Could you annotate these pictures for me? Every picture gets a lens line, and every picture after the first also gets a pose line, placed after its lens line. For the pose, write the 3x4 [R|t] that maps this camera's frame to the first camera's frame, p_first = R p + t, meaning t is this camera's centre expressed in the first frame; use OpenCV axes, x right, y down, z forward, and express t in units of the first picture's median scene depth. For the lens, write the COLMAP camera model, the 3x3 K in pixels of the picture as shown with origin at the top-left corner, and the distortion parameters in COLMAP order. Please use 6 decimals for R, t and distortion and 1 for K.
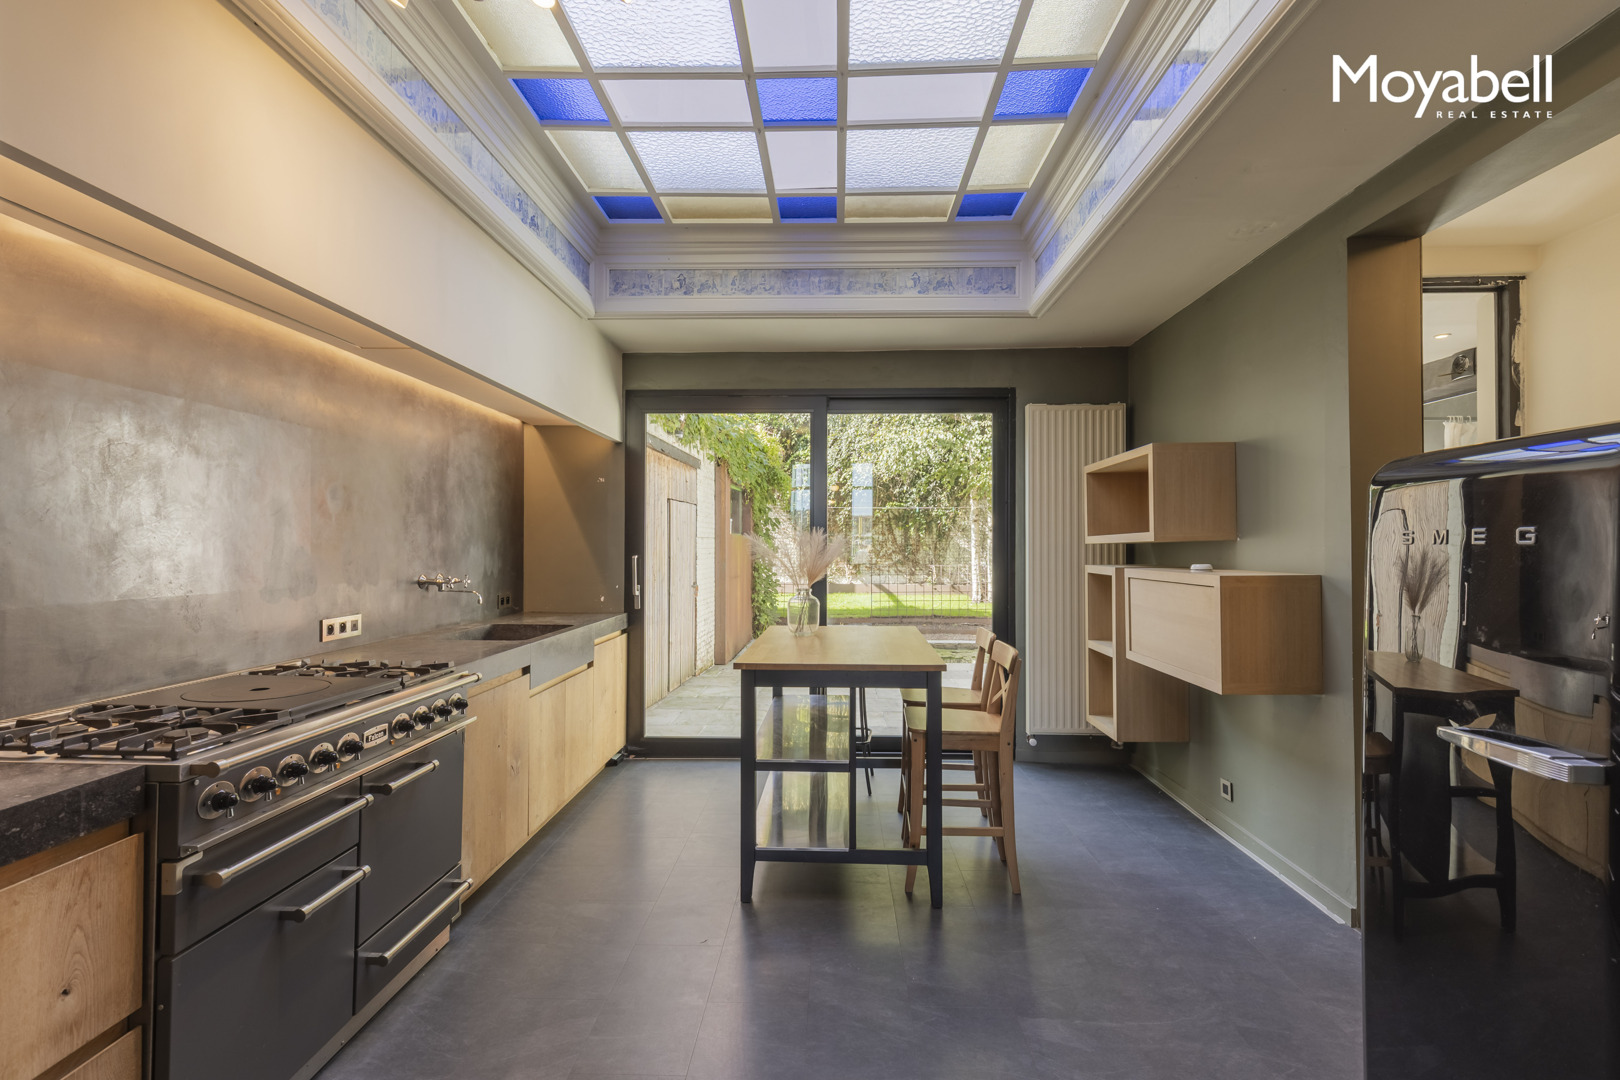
lens RADIAL K [[729.5, 0, 810.0], [0, 729.5, 540.0], [0, 0, 1]] dist [0.014435, -0.000225]
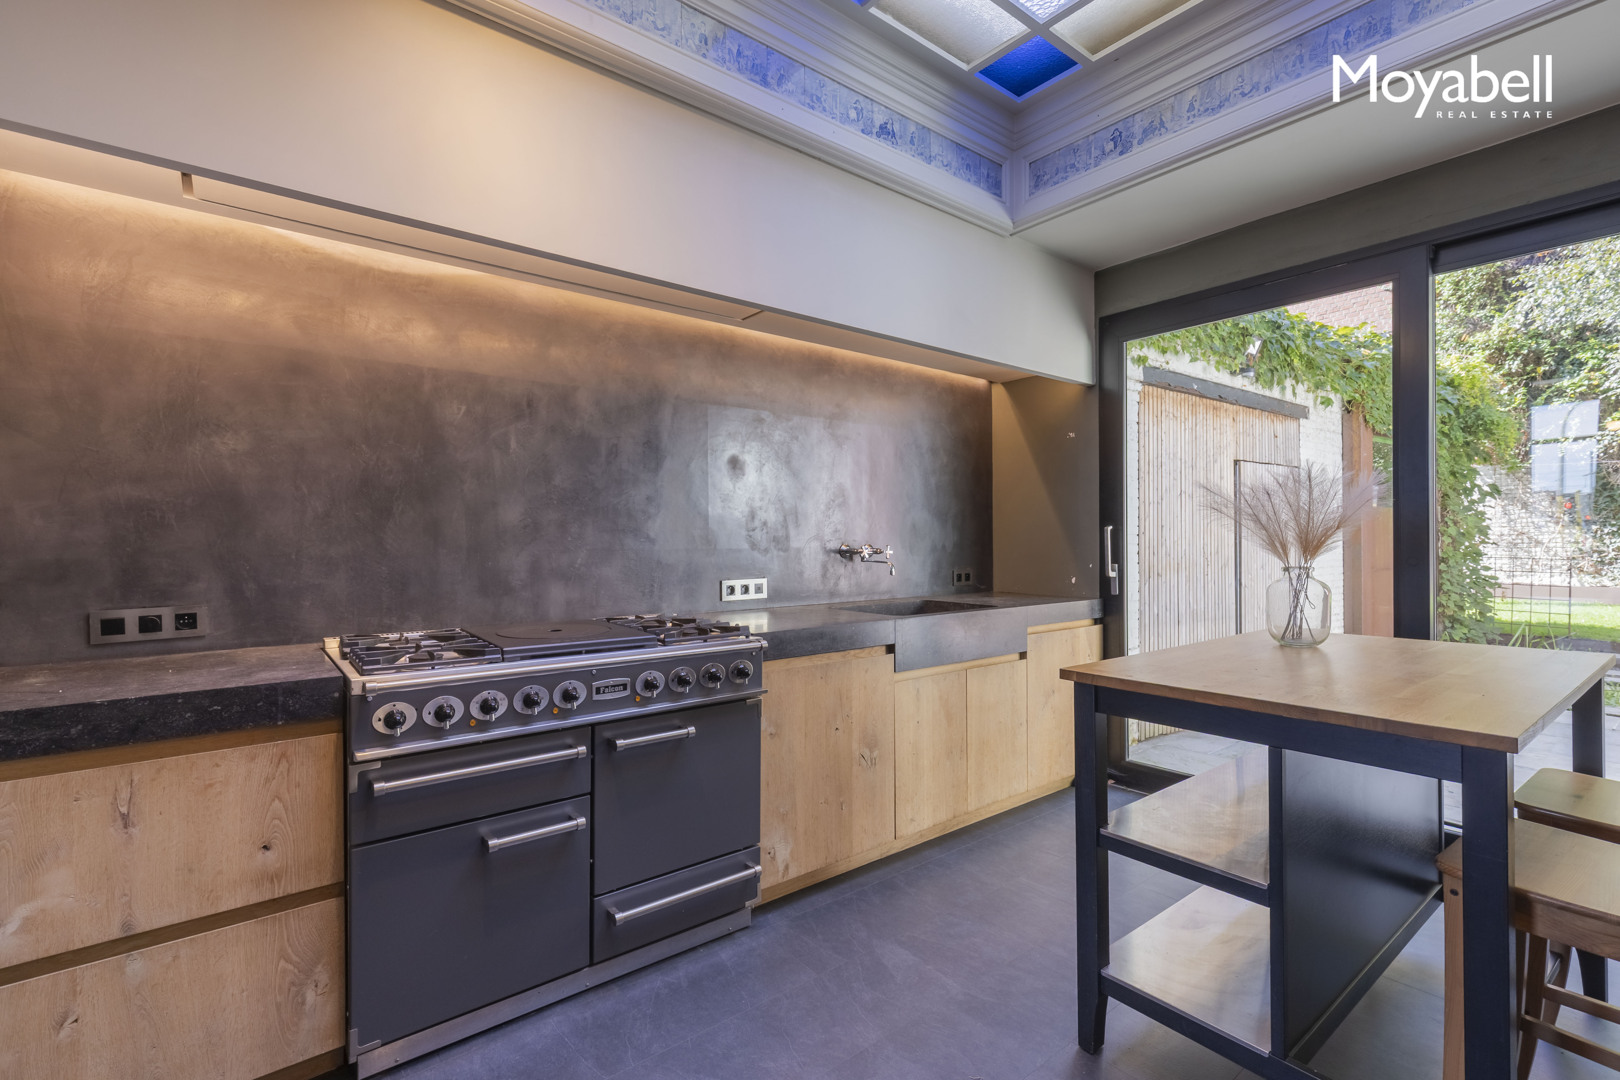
lens RADIAL K [[722.6, 0, 810.0], [0, 722.6, 540.0], [0, 0, 1]] dist [0.009261, -0.000887]
pose [[0.651989, -0.007471, -0.758192, 0.198928], [0.014365, 0.999894, 0.002499, 0.042584], [0.758093, -0.012521, 0.652027, 0.356406]]
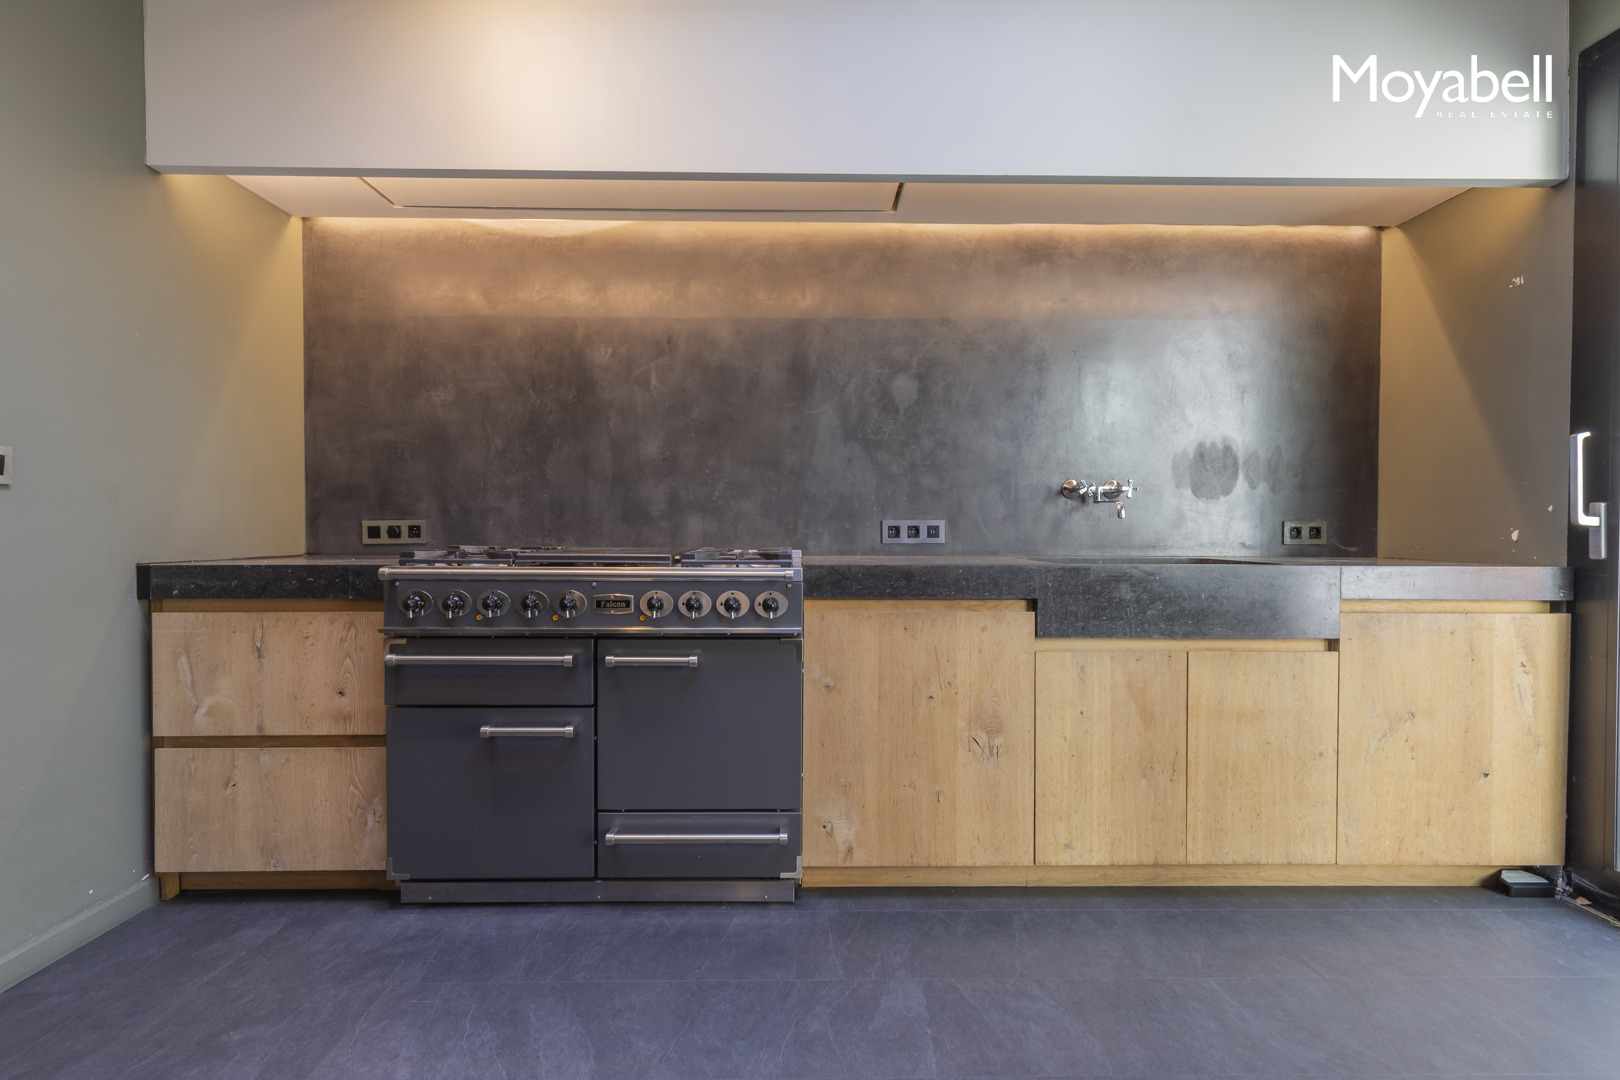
lens RADIAL K [[722.6, 0, 810.0], [0, 722.6, 540.0], [0, 0, 1]] dist [0.009261, -0.000887]
pose [[0.055160, 0.010551, -0.998422, 0.227205], [0.007667, 0.999910, 0.010990, 0.108557], [0.998448, -0.008261, 0.055074, 0.751053]]
